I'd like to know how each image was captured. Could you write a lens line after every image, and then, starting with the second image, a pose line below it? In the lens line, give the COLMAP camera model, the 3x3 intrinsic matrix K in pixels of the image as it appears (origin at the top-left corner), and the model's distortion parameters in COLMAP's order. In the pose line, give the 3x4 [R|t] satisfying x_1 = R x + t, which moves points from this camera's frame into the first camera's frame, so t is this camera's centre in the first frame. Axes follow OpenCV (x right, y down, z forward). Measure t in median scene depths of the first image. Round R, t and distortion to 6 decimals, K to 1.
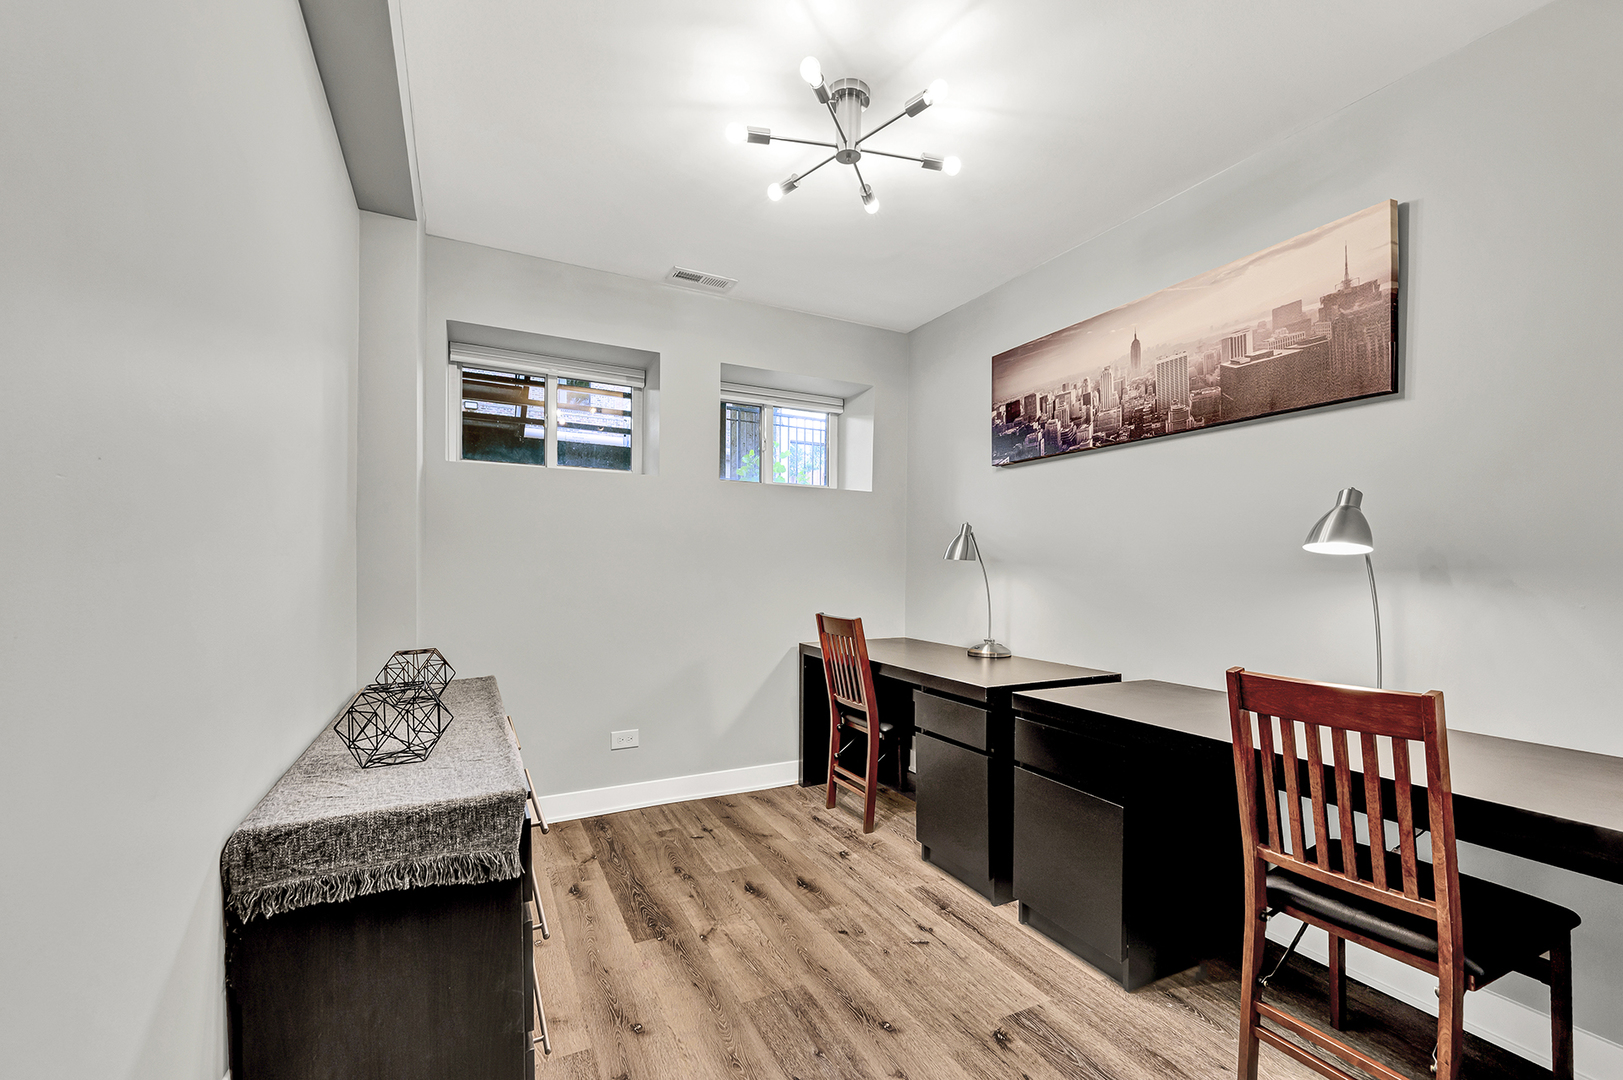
lens RADIAL K [[665.5, 0, 808.5], [0, 665.5, 546.2], [0, 0, 1]] dist [-0.004113, -0.000187]
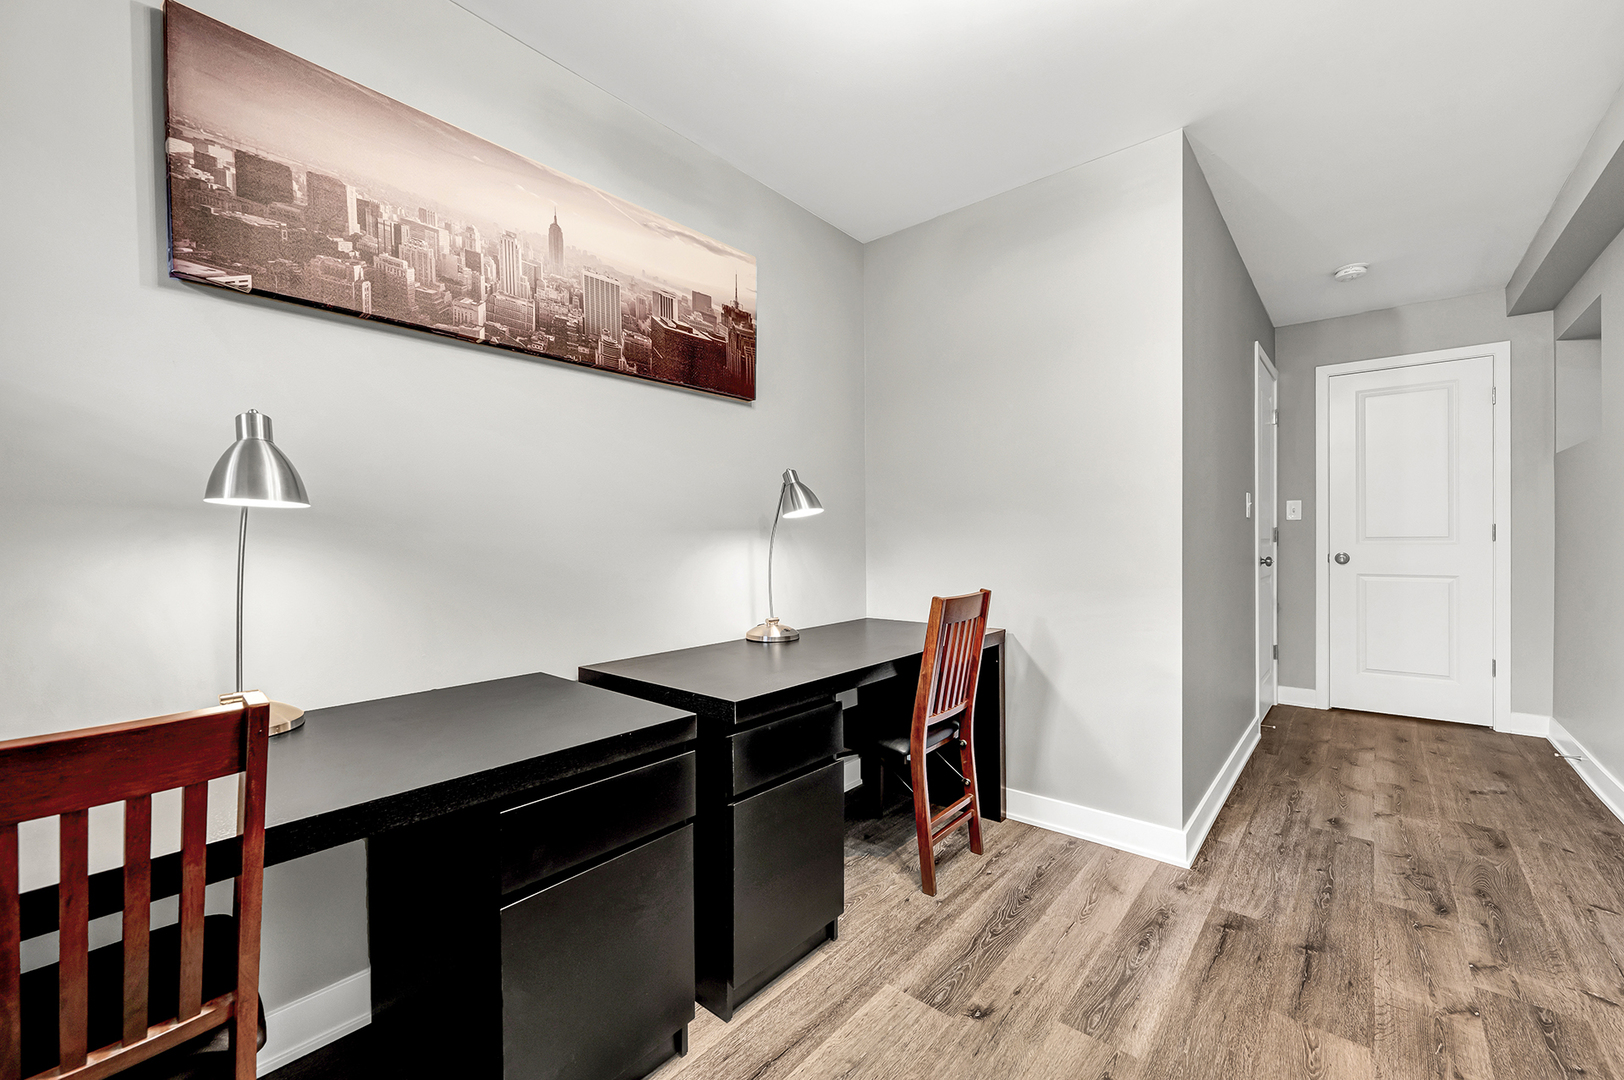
lens RADIAL K [[665.9, 0, 808.1], [0, 665.9, 535.4], [0, 0, 1]] dist [-0.004113, -0.000187]
pose [[-0.391208, 0.000971, 0.920302, -0.321681], [-0.025048, 0.999618, -0.011702, 0.044687], [-0.919961, -0.027629, -0.391034, 1.051500]]
